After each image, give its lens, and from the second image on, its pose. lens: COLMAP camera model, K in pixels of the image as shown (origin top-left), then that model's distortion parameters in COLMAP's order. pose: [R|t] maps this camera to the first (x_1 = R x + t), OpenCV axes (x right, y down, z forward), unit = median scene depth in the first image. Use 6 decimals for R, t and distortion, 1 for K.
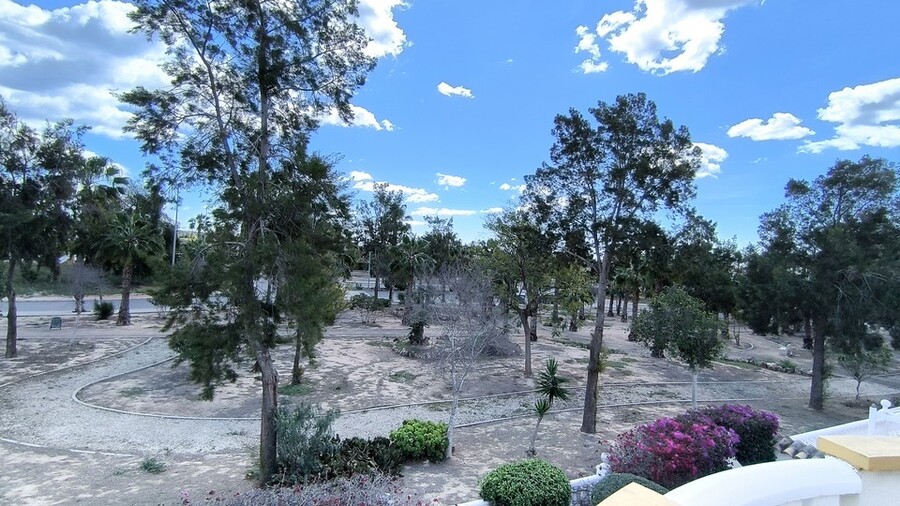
lens RADIAL K [[447.3, 0, 450.0], [0, 447.3, 253.0], [0, 0, 1]] dist [-0.016007, 0.000573]
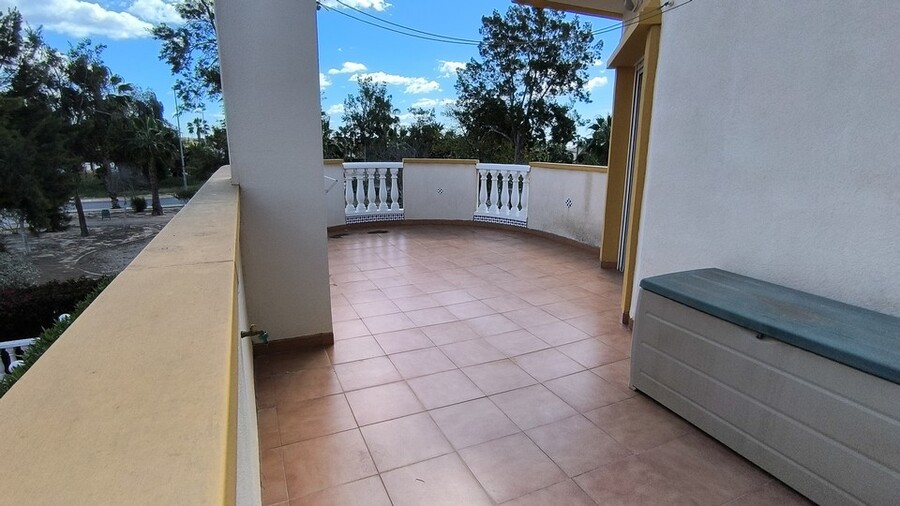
lens RADIAL K [[419.0, 0, 450.0], [0, 419.0, 253.0], [0, 0, 1]] dist [-0.039258, 0.020939]
pose [[0.998710, -0.050746, 0.001981, 0.097168], [0.048598, 0.966297, 0.252800, 0.025856], [-0.014743, -0.252377, 0.967517, -0.235159]]
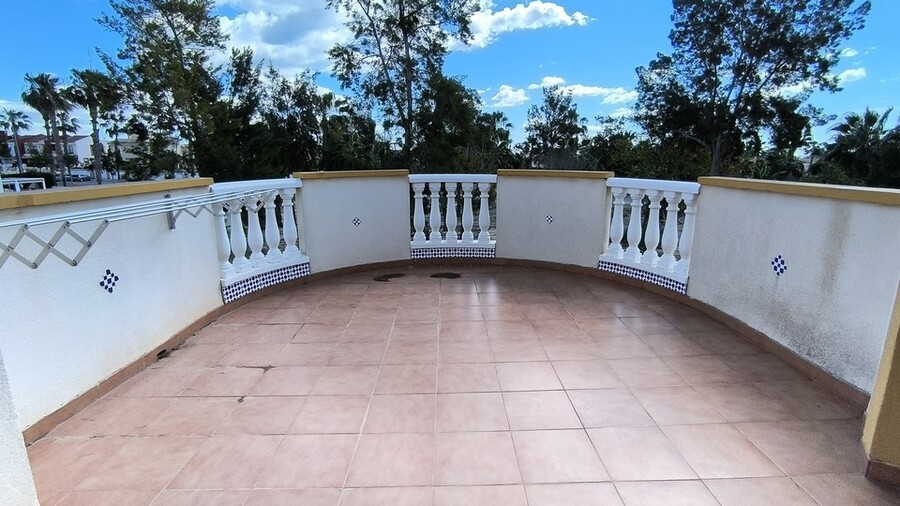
lens RADIAL K [[413.4, 0, 452.7], [0, 413.4, 250.3], [0, 0, 1]] dist [-0.036801, 0.016843]
pose [[0.916246, 0.029581, -0.399522, 0.129271], [0.057687, 0.977135, 0.204646, 0.030467], [0.396441, -0.210553, 0.893589, -0.132440]]
